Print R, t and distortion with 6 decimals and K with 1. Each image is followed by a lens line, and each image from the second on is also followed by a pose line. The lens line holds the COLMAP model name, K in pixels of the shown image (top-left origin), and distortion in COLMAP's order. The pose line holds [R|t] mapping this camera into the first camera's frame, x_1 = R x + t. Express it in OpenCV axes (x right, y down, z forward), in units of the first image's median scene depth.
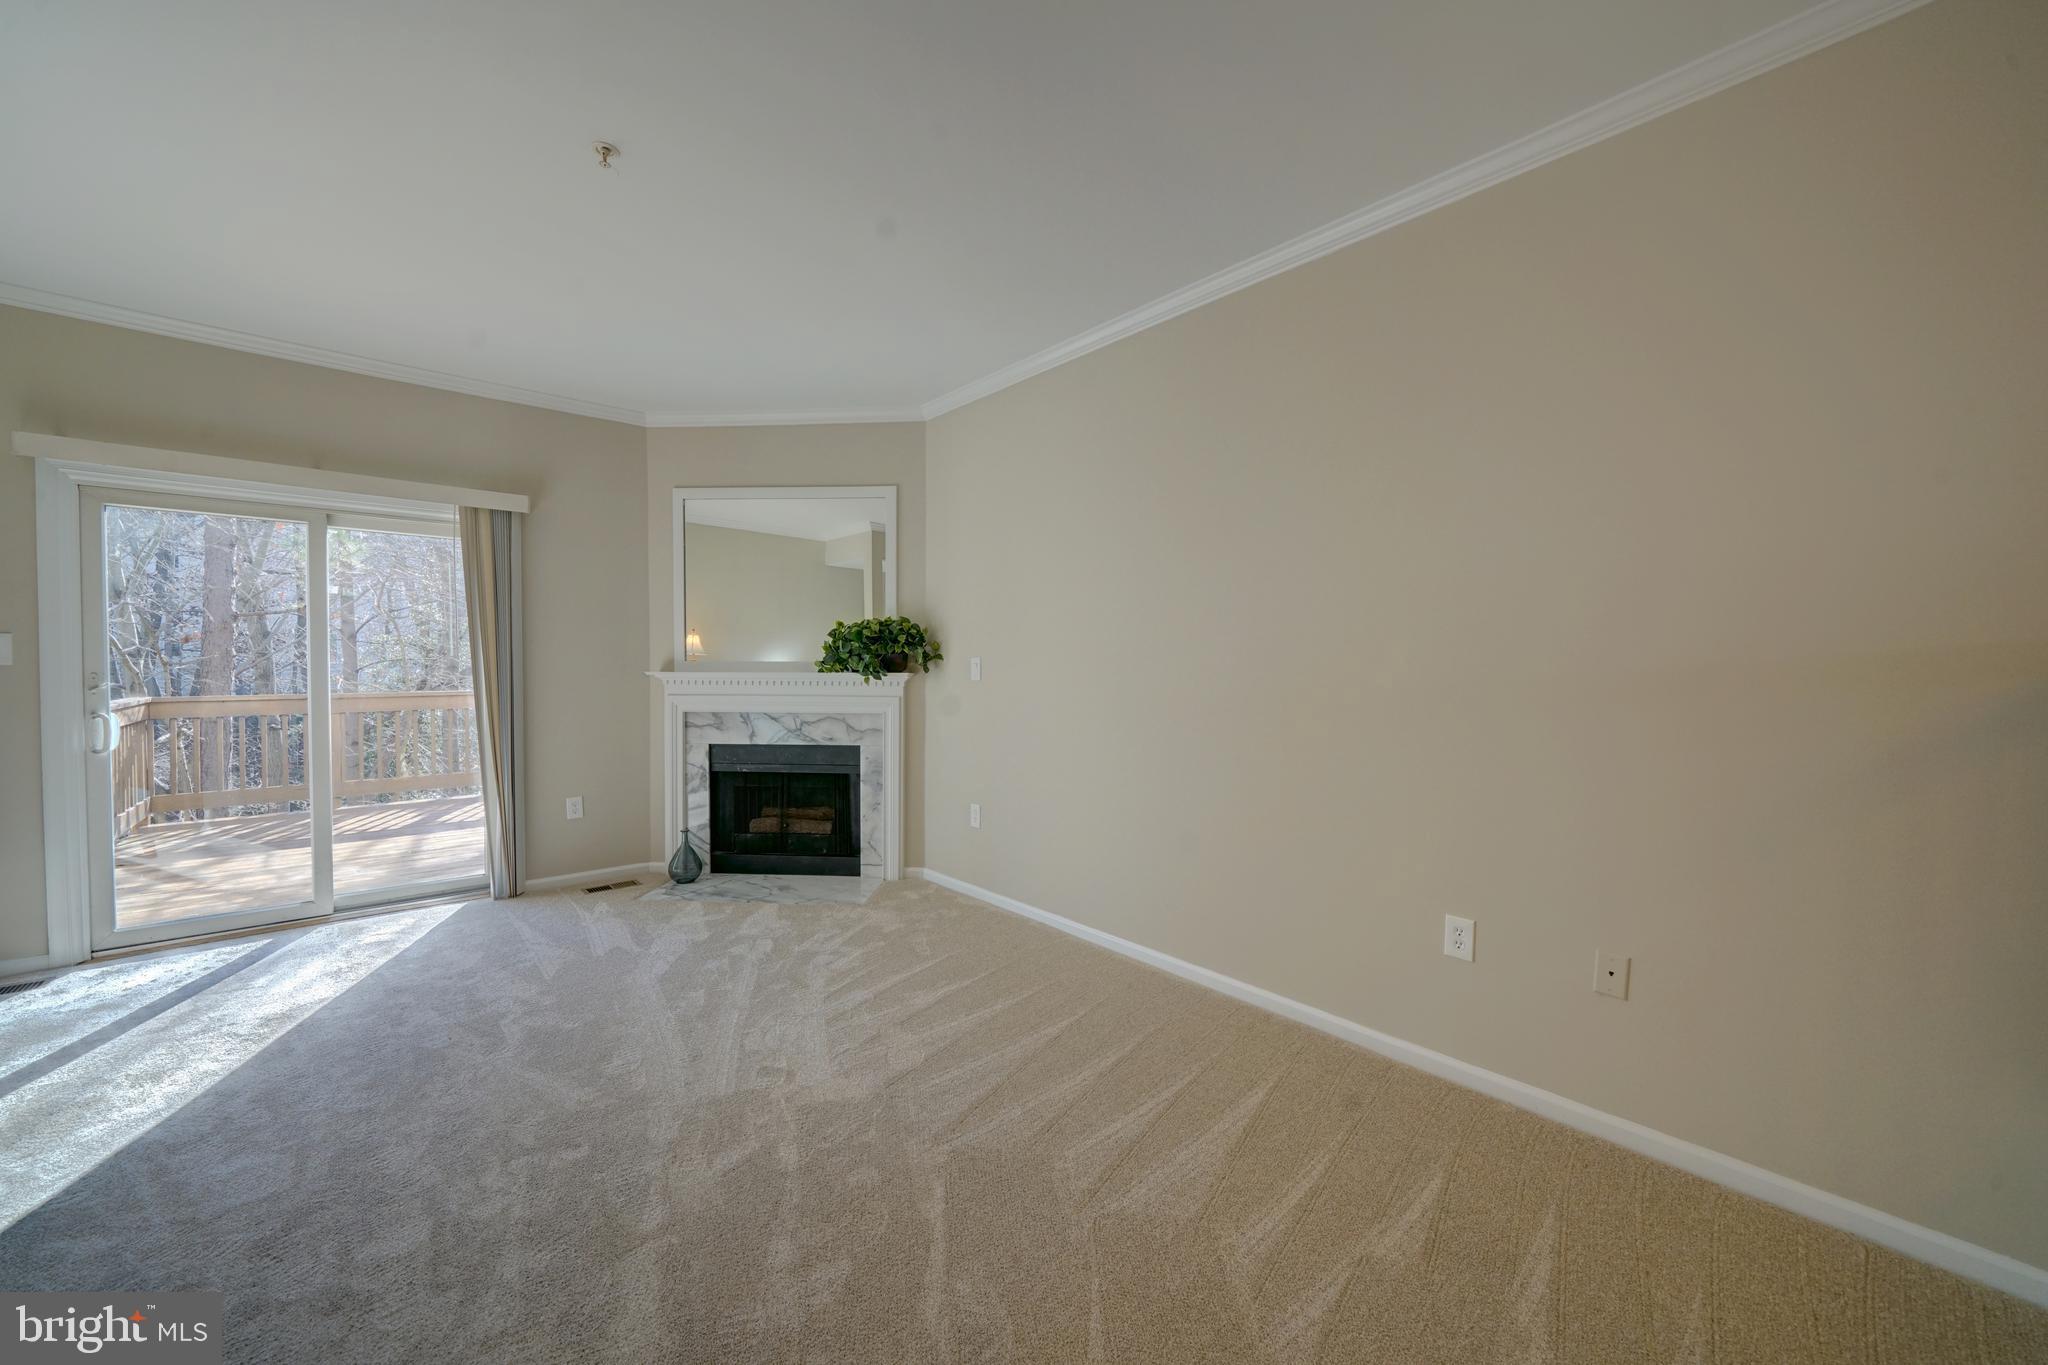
lens RADIAL K [[750.0, 0, 1021.1], [0, 750.0, 683.9], [0, 0, 1]] dist [-0.017043, 0.000003]
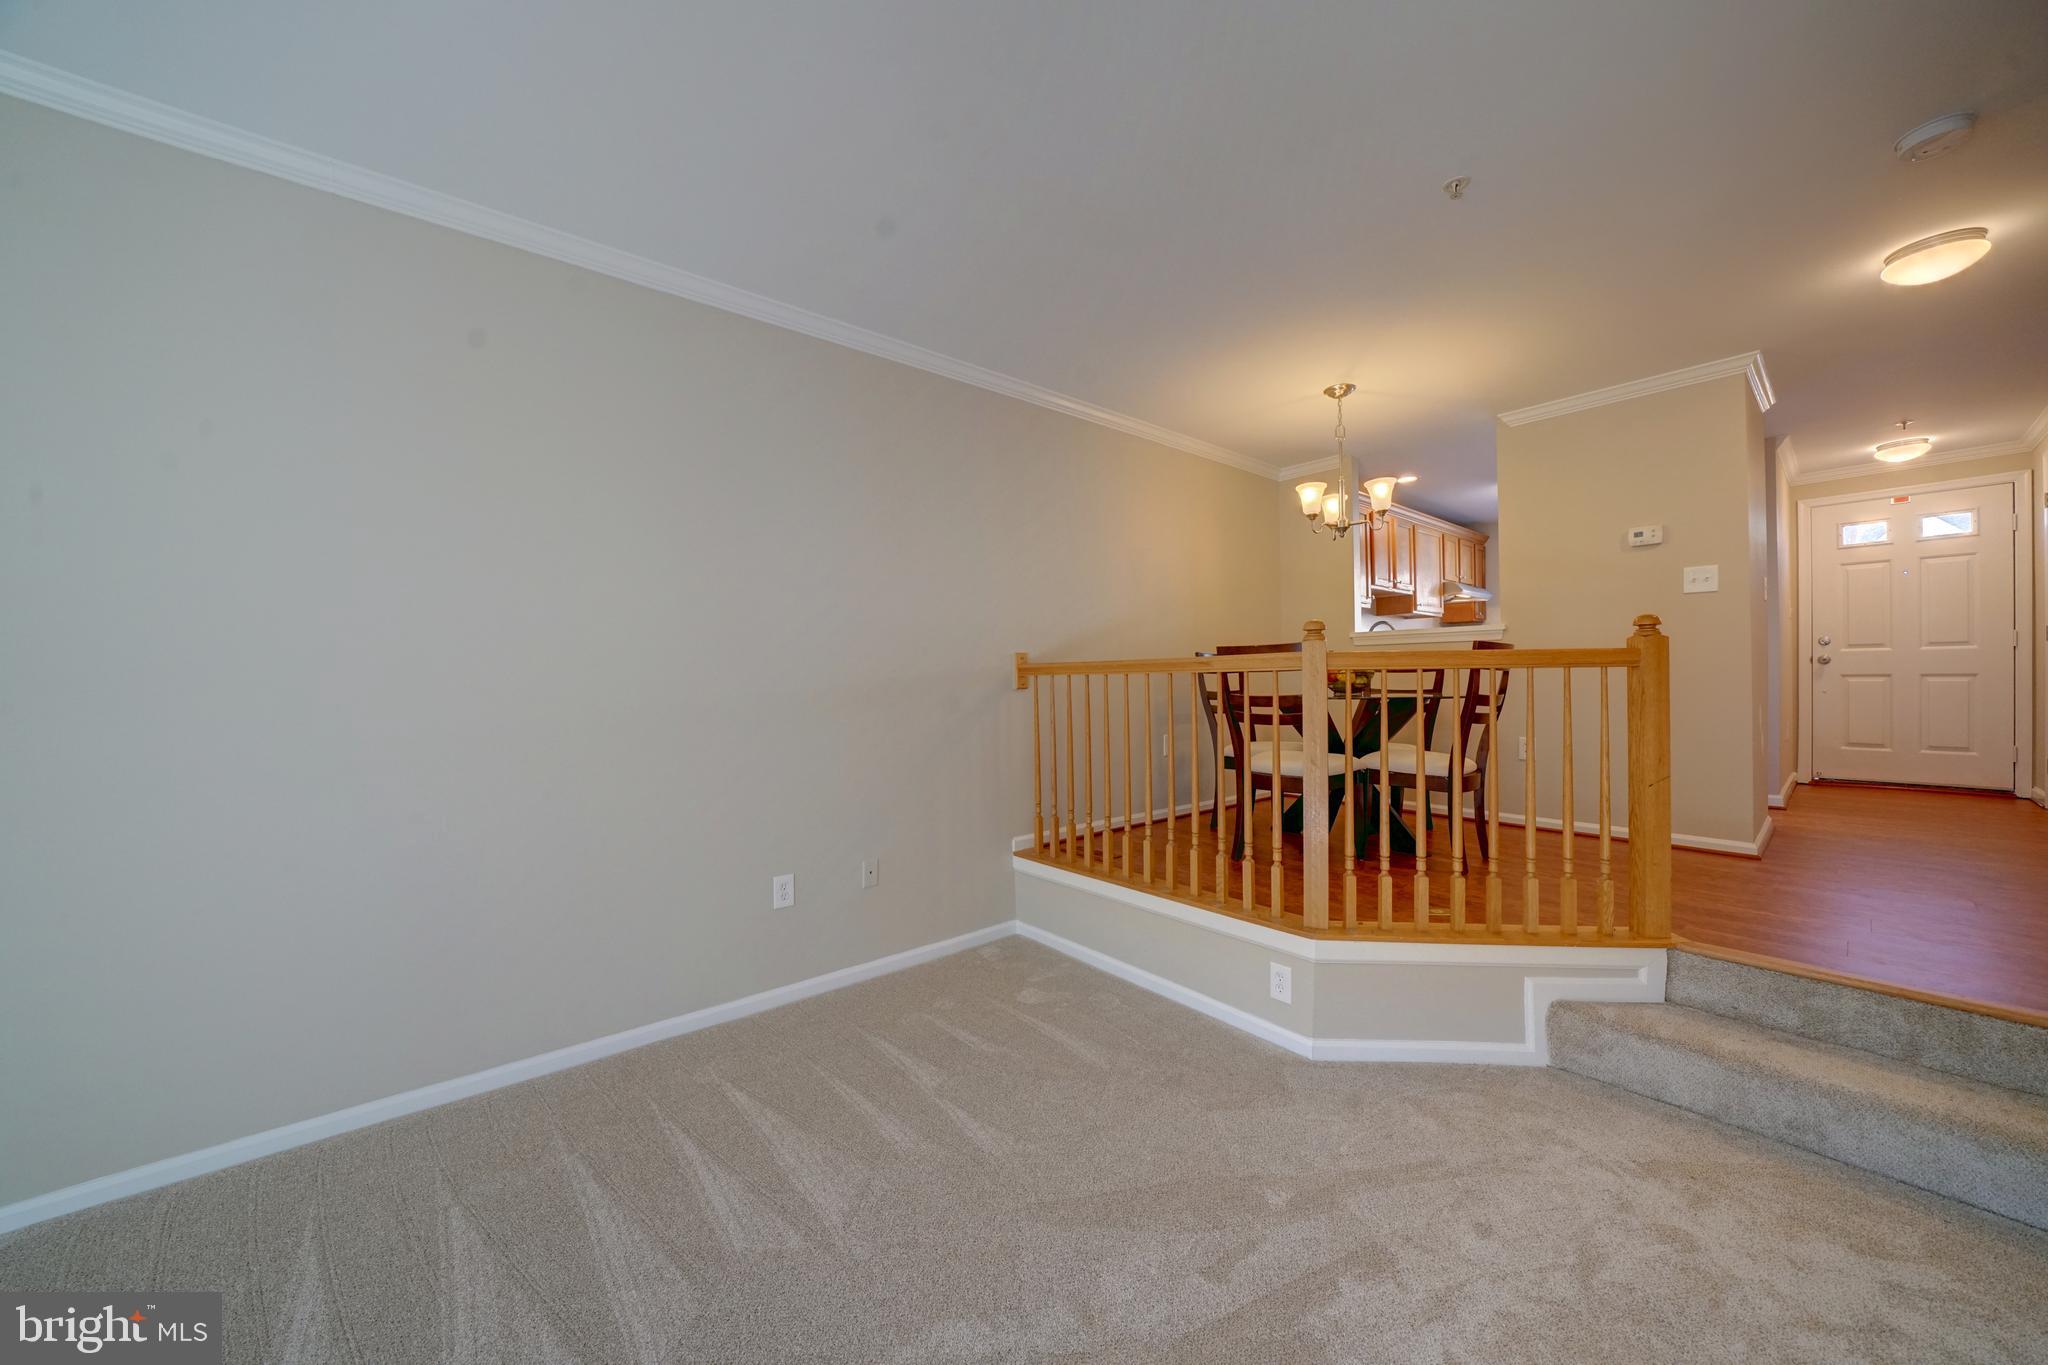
lens RADIAL K [[706.7, 0, 1022.5], [0, 706.7, 683.5], [0, 0, 1]] dist [-0.024476, 0.001744]
pose [[0.030863, -0.010789, 0.999465, -0.323416], [0.042295, 0.999060, 0.009478, -0.007769], [-0.998628, 0.041980, 0.031290, 0.277967]]
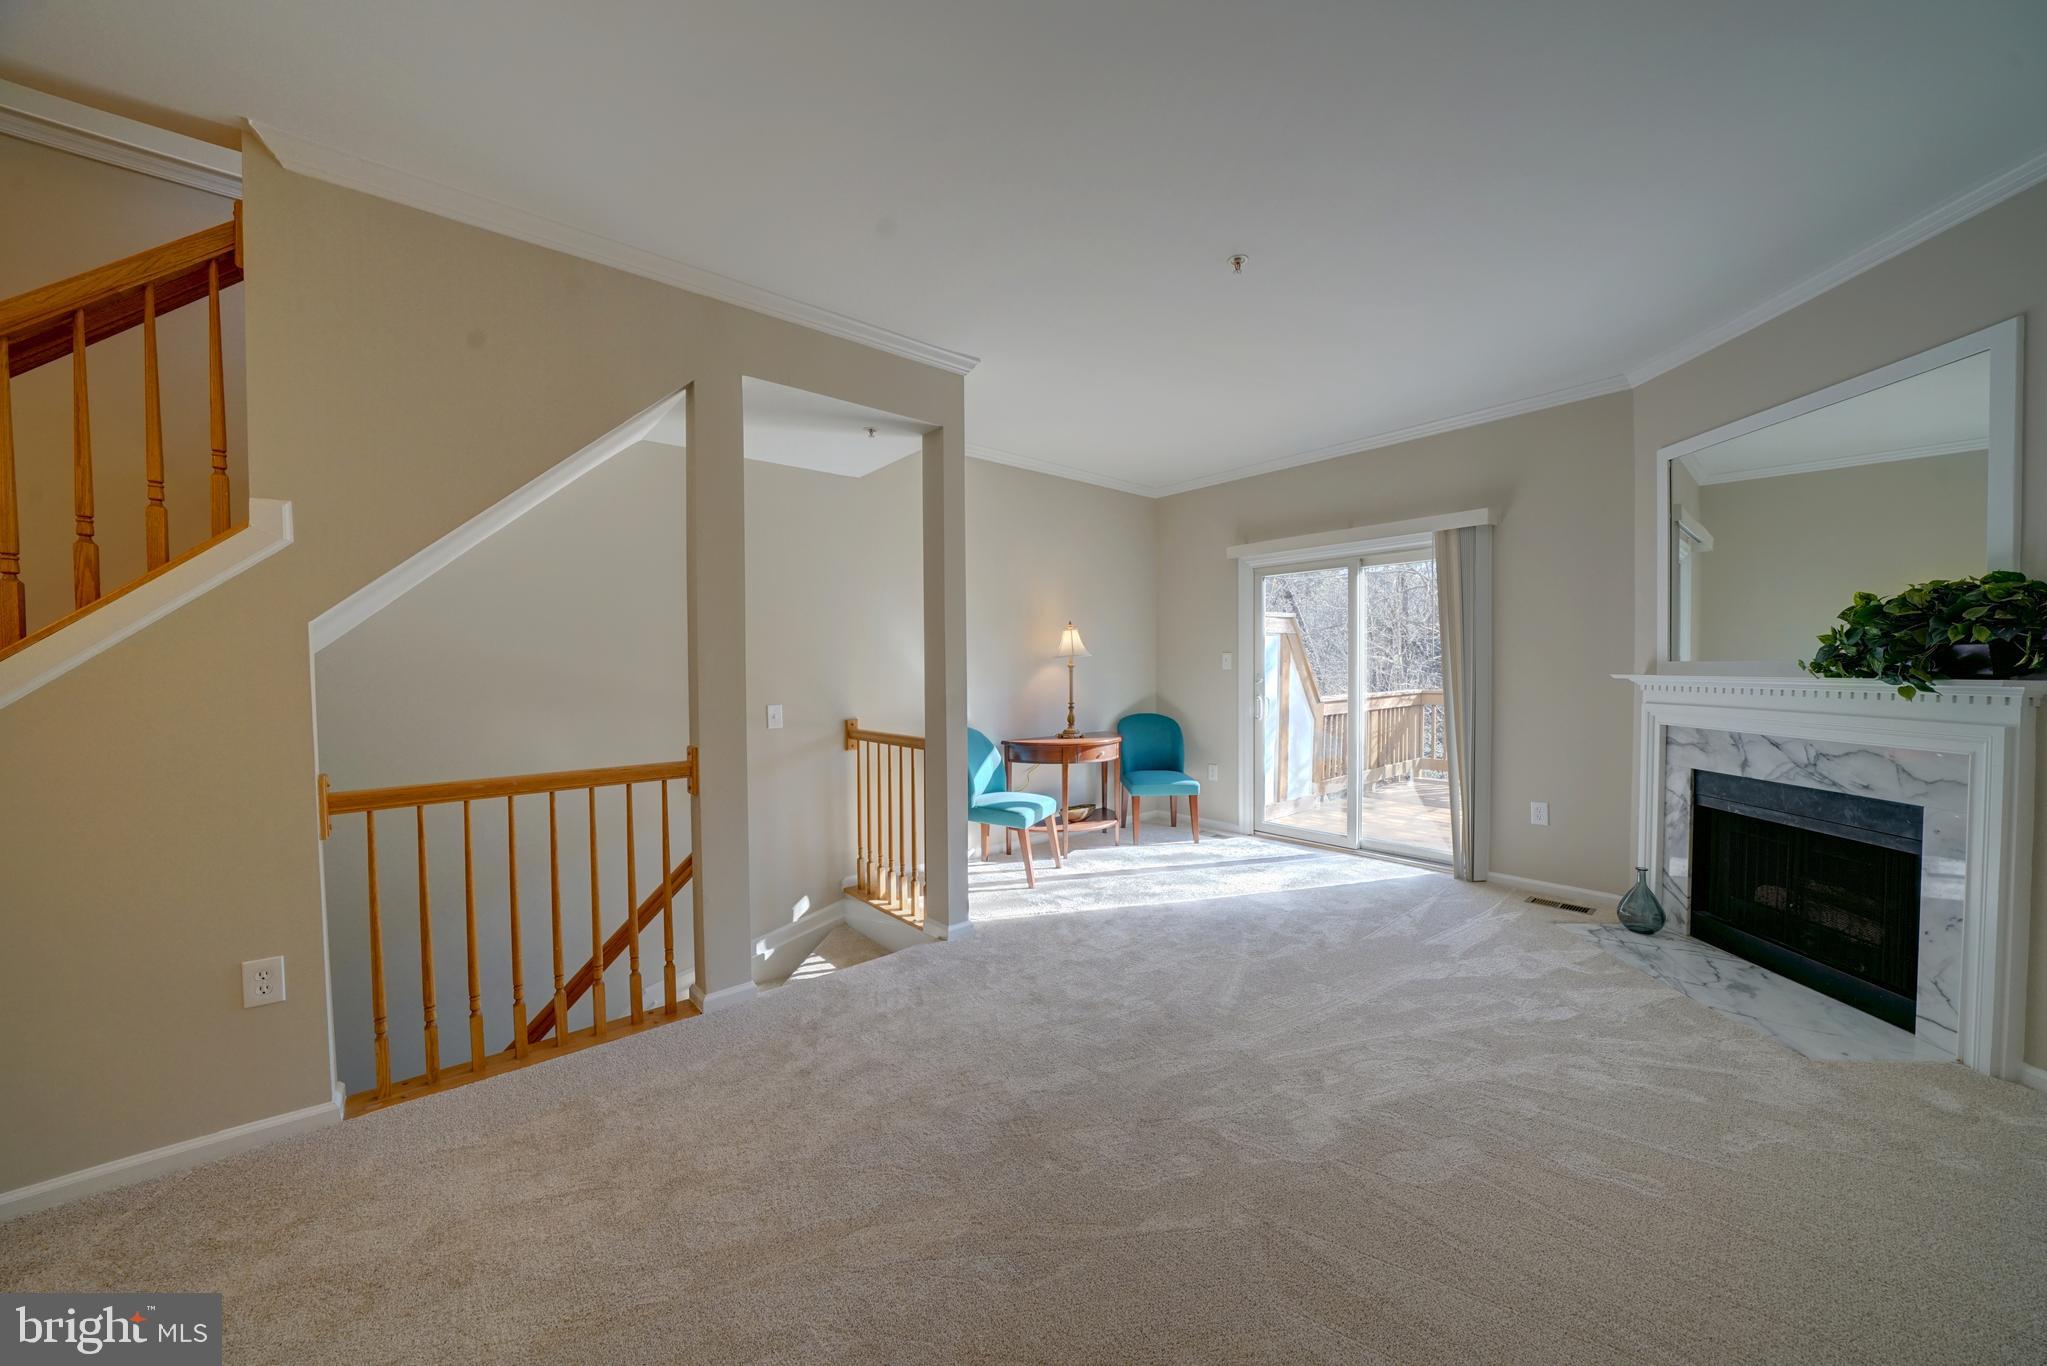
lens RADIAL K [[706.4, 0, 1022.0], [0, 706.4, 684.0], [0, 0, 1]] dist [-0.024476, 0.001744]
pose [[-0.018889, 0.019274, -0.999636, 0.319455], [-0.019057, 0.999626, 0.019634, -0.008274], [0.999640, 0.019421, -0.018515, 0.331817]]
